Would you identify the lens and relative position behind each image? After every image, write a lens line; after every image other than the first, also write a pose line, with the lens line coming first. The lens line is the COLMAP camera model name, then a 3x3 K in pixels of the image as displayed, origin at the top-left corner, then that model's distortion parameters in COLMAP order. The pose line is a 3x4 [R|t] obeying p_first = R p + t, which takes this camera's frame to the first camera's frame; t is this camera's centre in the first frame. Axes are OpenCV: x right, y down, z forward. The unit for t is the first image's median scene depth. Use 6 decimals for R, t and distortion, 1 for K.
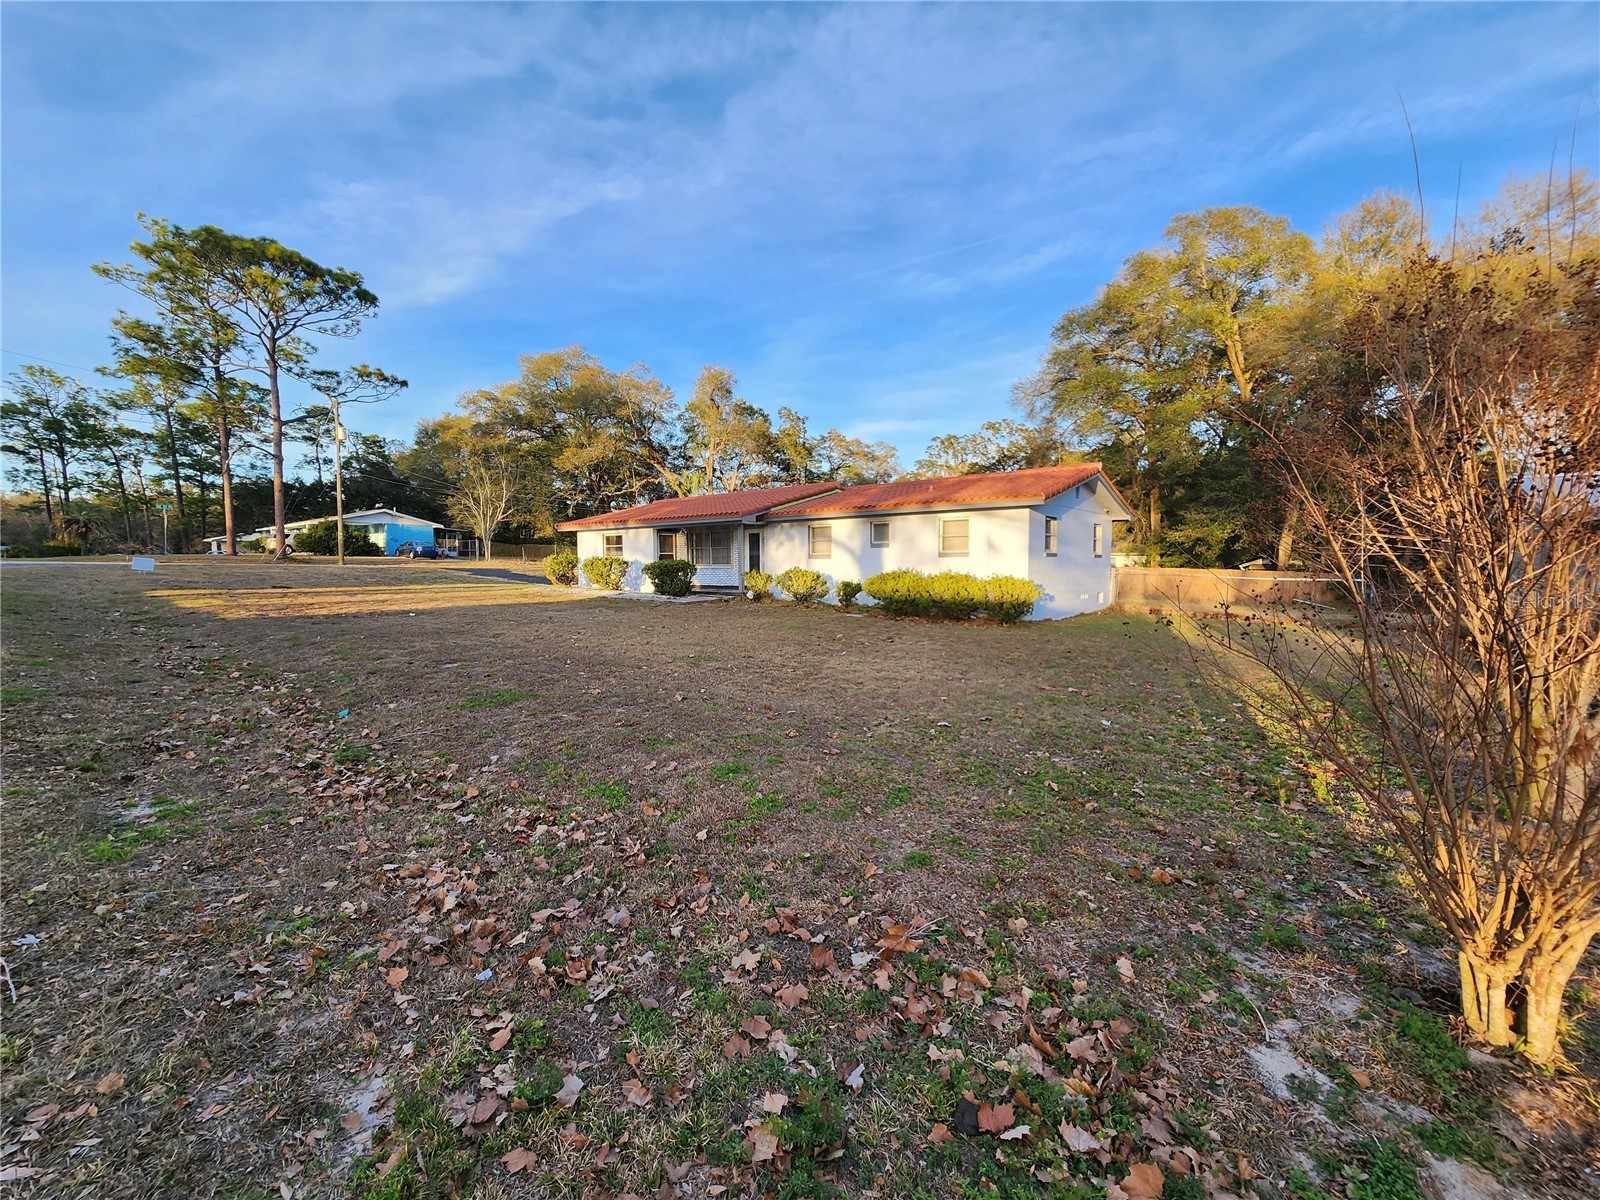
lens RADIAL K [[647.4, 0, 800.0], [0, 647.4, 600.0], [0, 0, 1]] dist [0.000241, 0.000462]
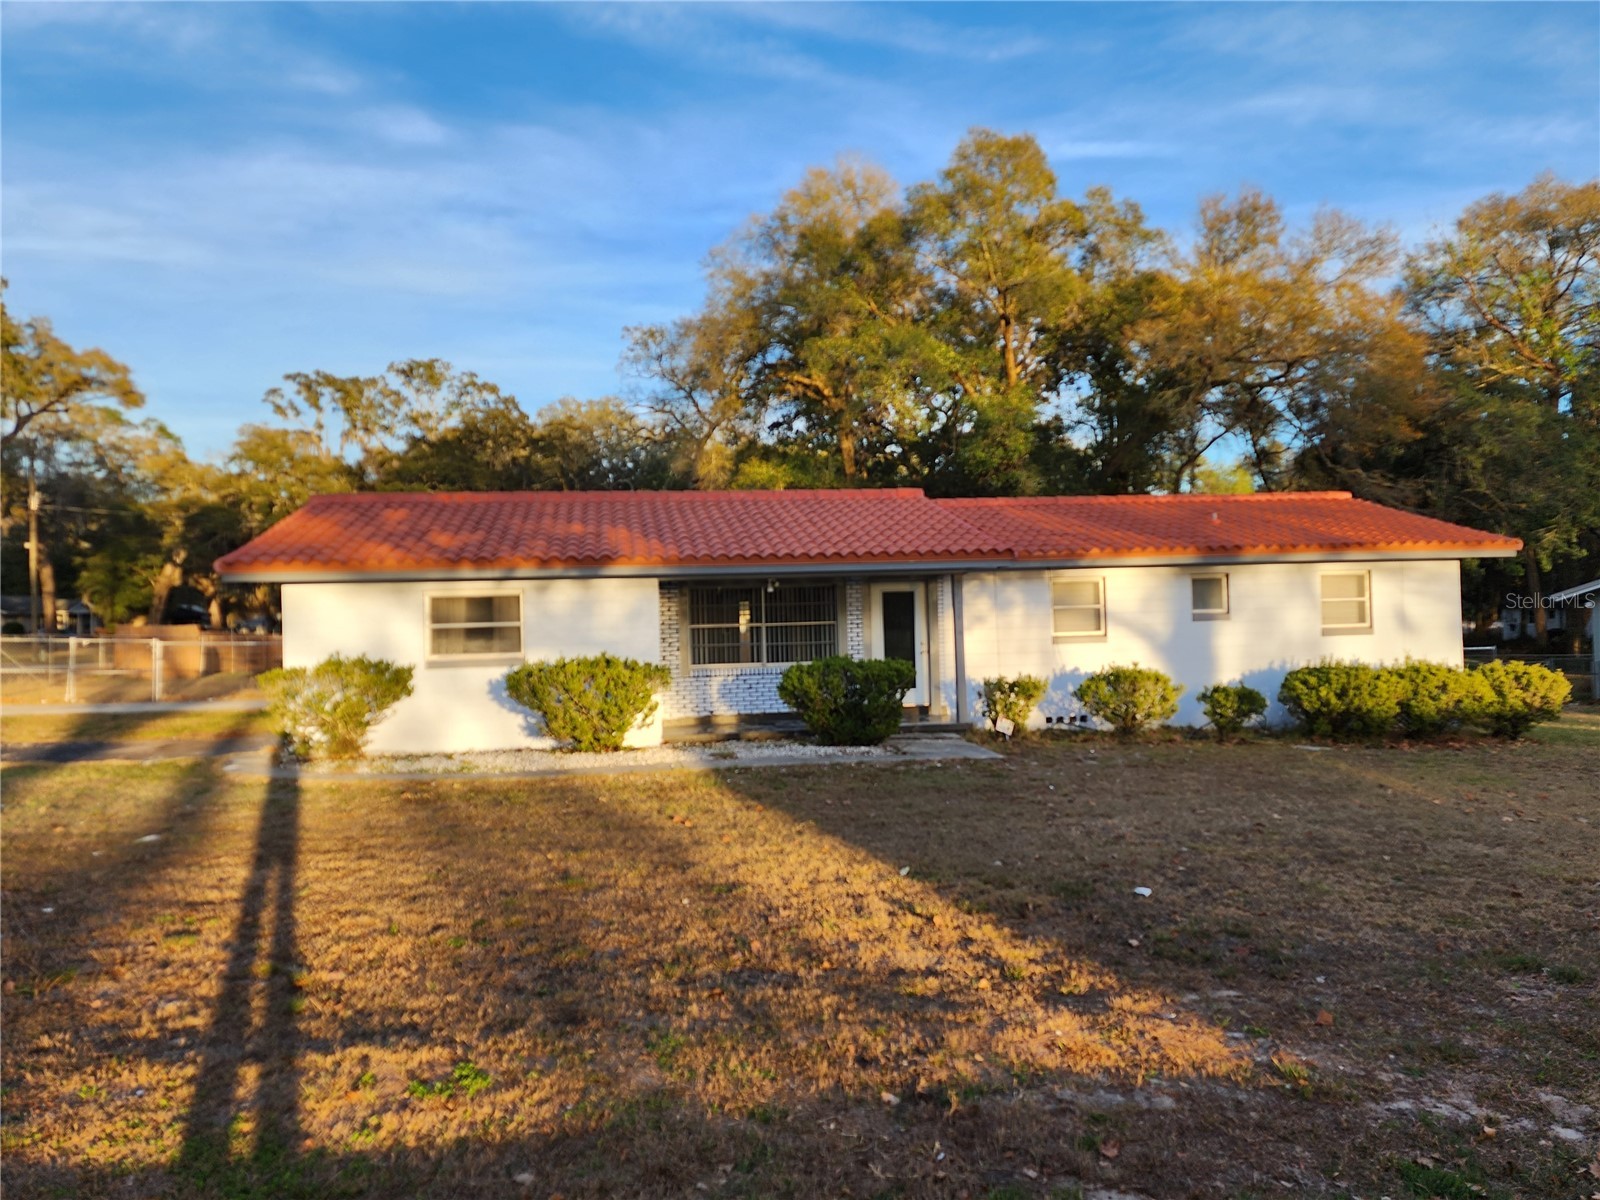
lens RADIAL K [[1158.3, 0, 817.5], [0, 1158.3, 586.1], [0, 0, 1]] dist [0.090248, -0.076730]
pose [[0.662086, -0.001639, 0.749426, -0.537343], [0.064609, 0.996399, -0.054900, -0.047957], [-0.746638, 0.084768, 0.659808, 0.359473]]
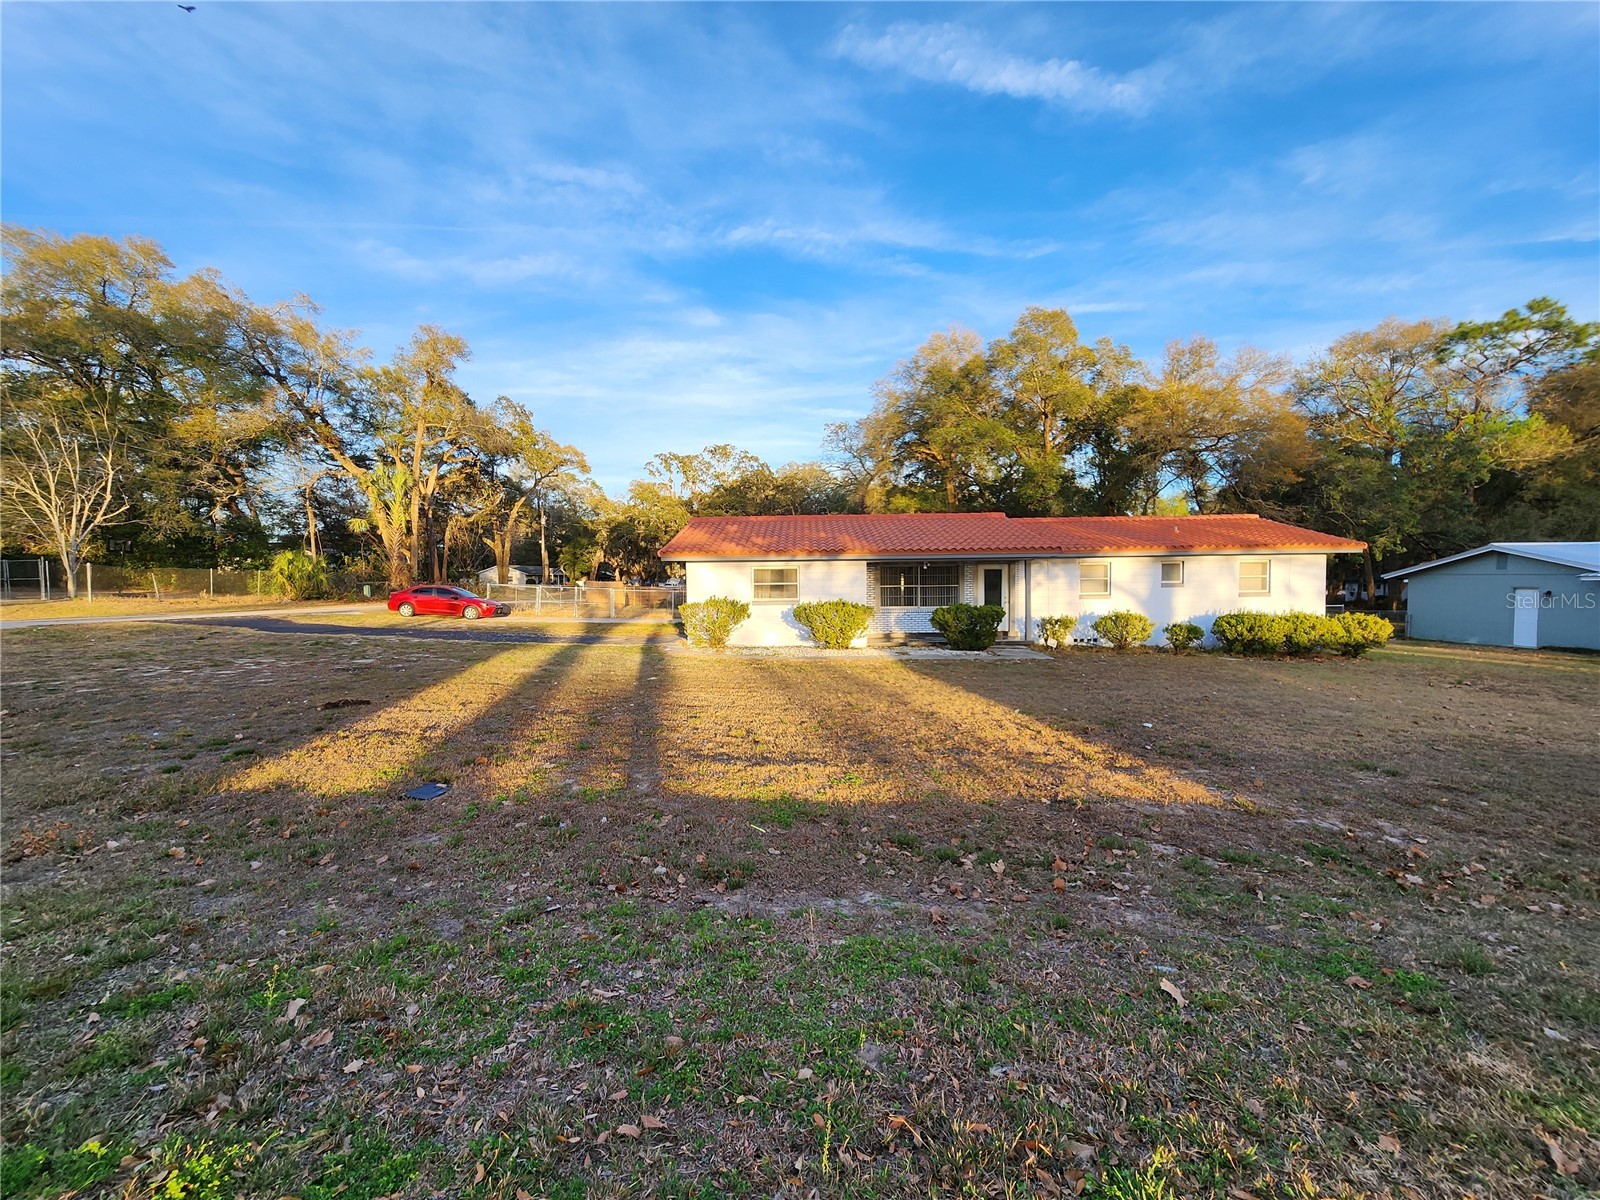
lens RADIAL K [[645.7, 0, 801.7], [0, 645.7, 602.2], [0, 0, 1]] dist [0.002148, -0.000766]
pose [[0.780120, -0.031047, 0.624859, -0.590714], [0.044661, 0.998983, -0.006122, -0.048104], [-0.624034, 0.032683, 0.780714, 0.356187]]
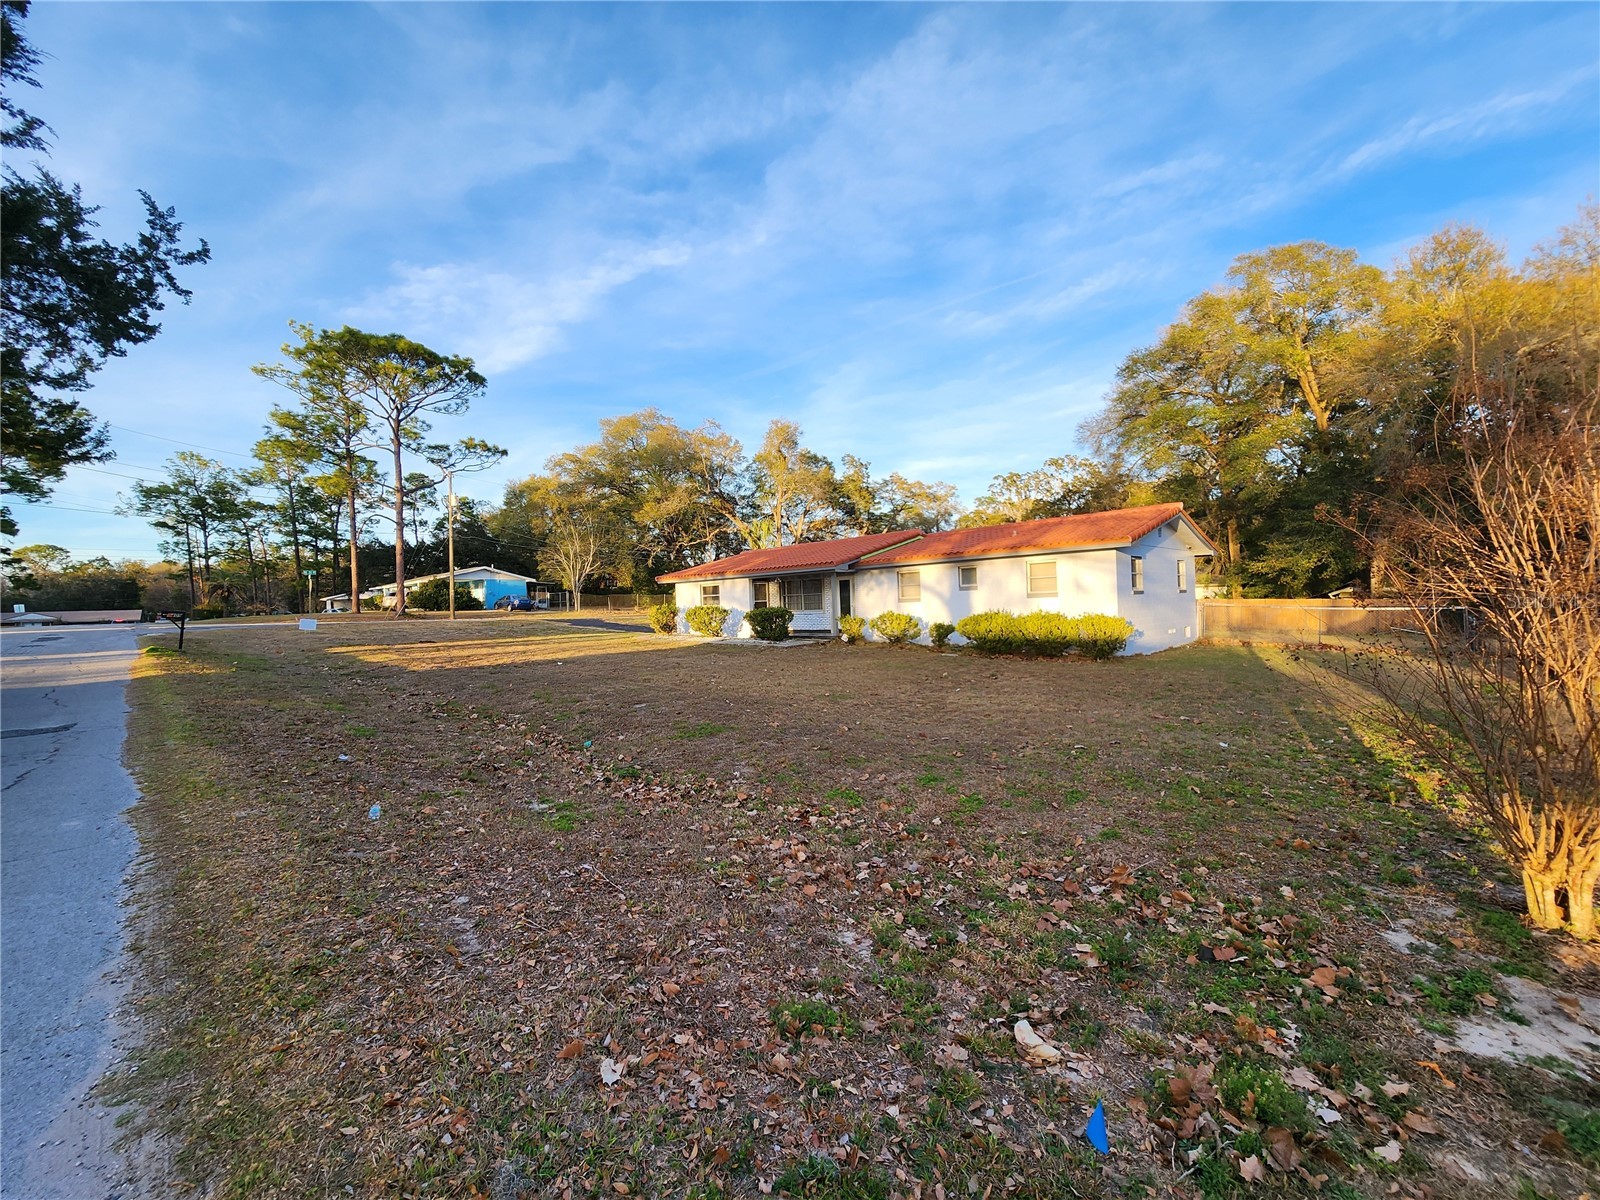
lens RADIAL K [[645.7, 0, 801.7], [0, 645.7, 602.2], [0, 0, 1]] dist [0.002148, -0.000766]
pose [[0.995796, -0.030583, -0.086342, -0.035983], [0.025410, 0.997851, -0.060396, -0.002786], [0.088003, 0.057948, 0.994433, -0.048172]]
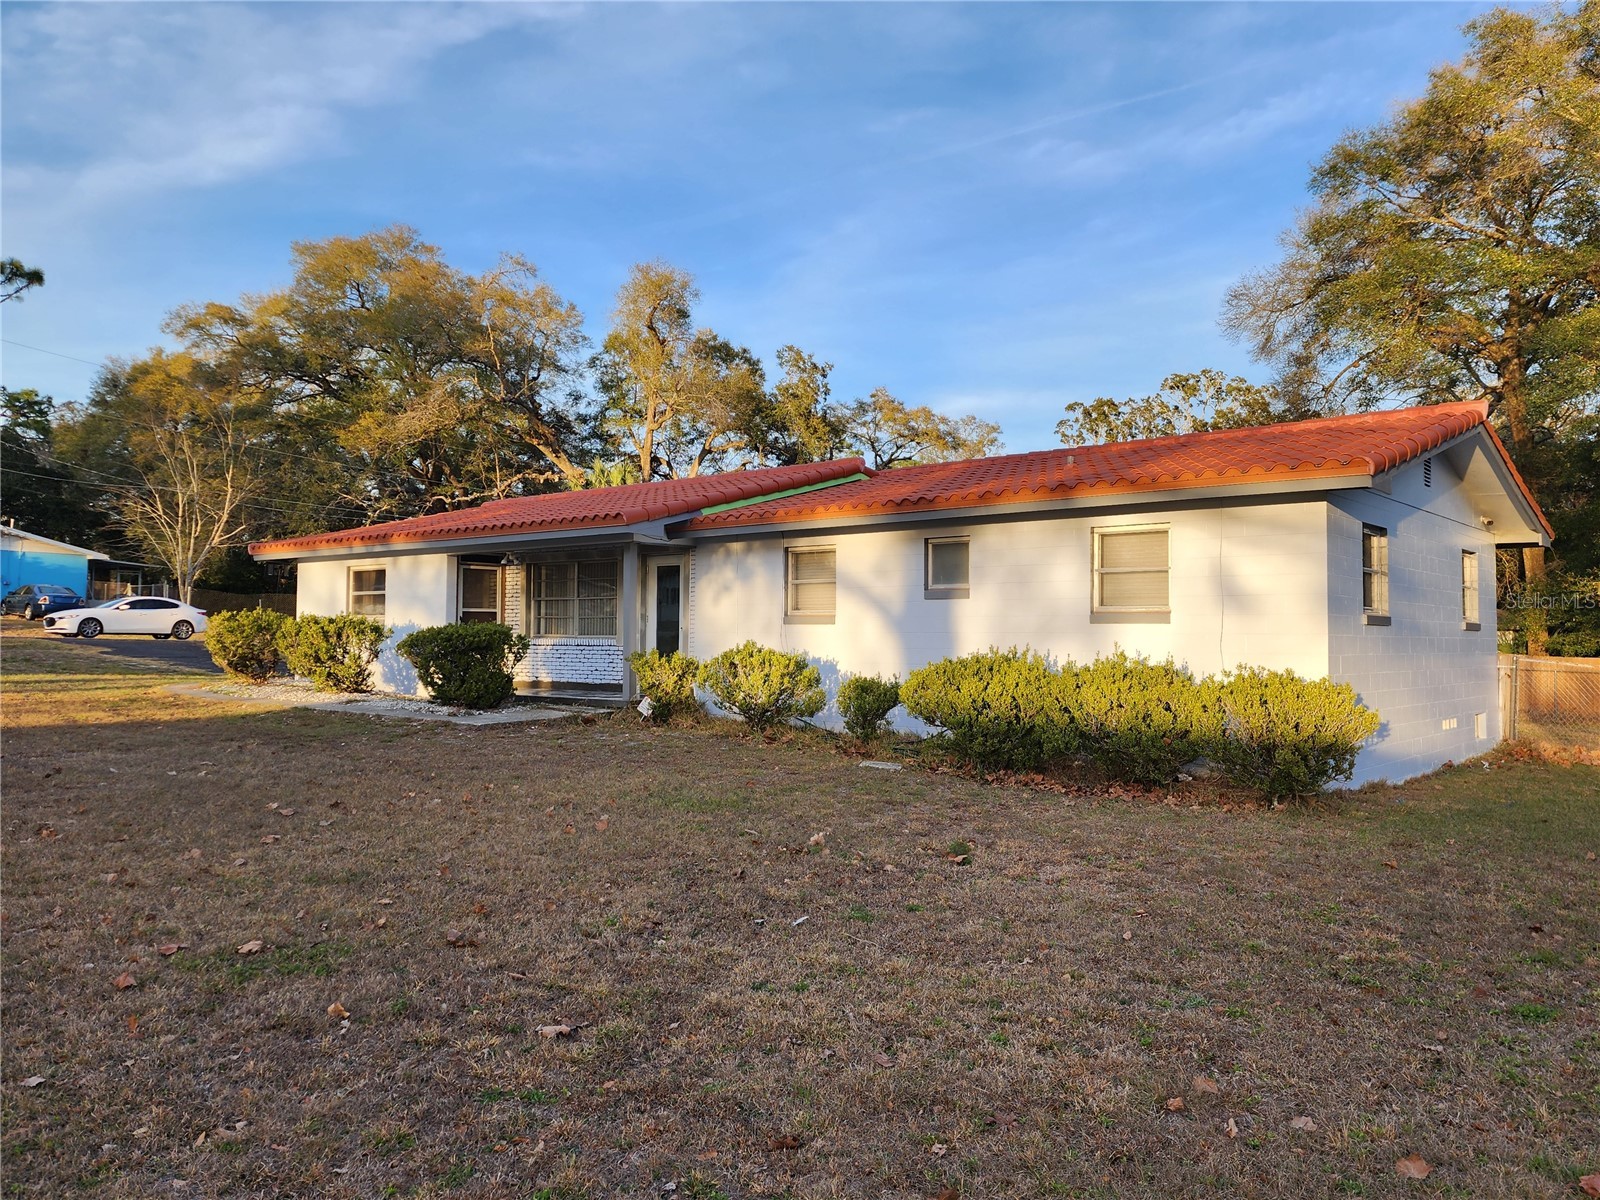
lens RADIAL K [[1158.3, 0, 817.5], [0, 1158.3, 586.1], [0, 0, 1]] dist [0.090248, -0.076730]
pose [[0.999871, 0.011988, -0.010677, 0.028980], [-0.013013, 0.994722, -0.101778, -0.007048], [0.009401, 0.101904, 0.994750, 0.155999]]
